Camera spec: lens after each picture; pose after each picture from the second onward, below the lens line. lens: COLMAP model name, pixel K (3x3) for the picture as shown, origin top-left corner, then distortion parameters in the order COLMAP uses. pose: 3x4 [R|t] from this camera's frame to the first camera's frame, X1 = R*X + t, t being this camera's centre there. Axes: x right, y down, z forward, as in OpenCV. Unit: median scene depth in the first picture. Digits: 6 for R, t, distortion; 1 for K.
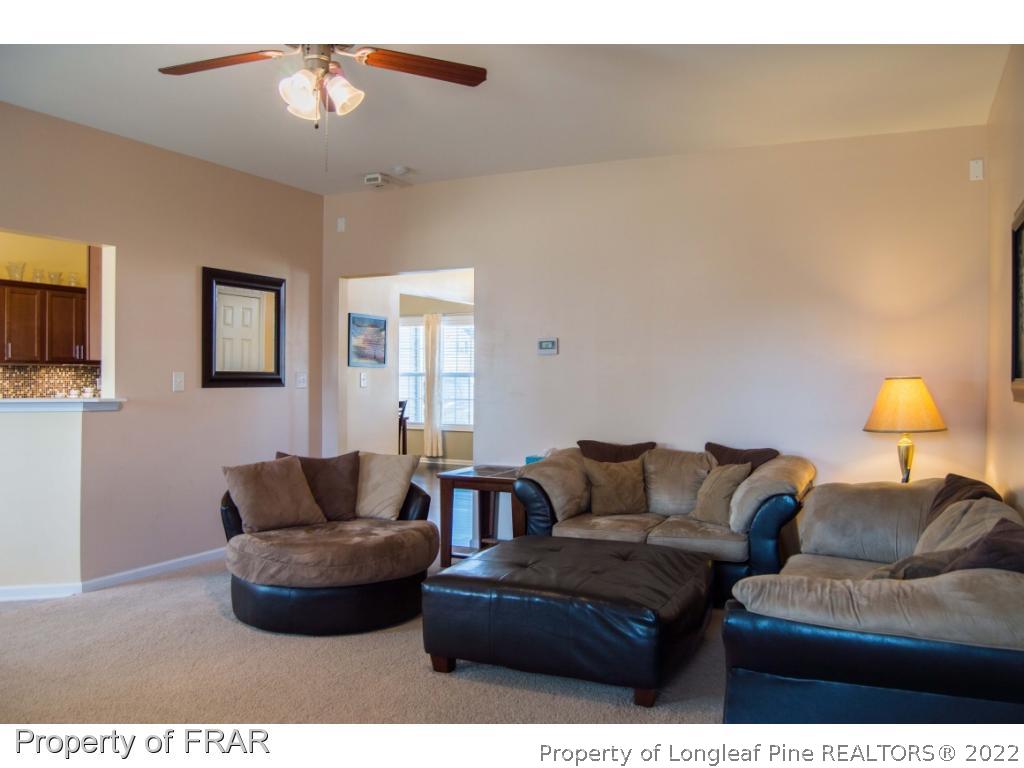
lens RADIAL K [[814.0, 0, 517.5], [0, 814.0, 384.5], [0, 0, 1]] dist [-0.096291, 0.034567]
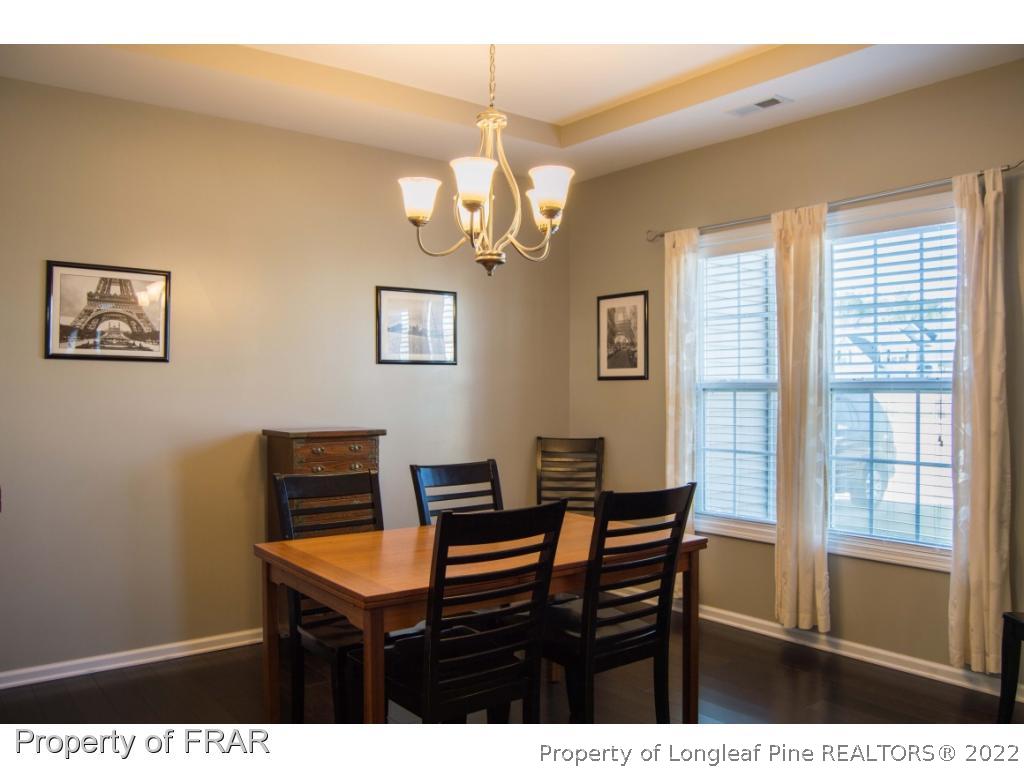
lens RADIAL K [[814.0, 0, 511.9], [0, 814.0, 384.8], [0, 0, 1]] dist [-0.096291, 0.034567]
pose [[0.895539, -0.007291, -0.444923, -0.062792], [0.000115, 0.999869, -0.016155, -0.007542], [0.444983, 0.014416, 0.895423, 0.645697]]
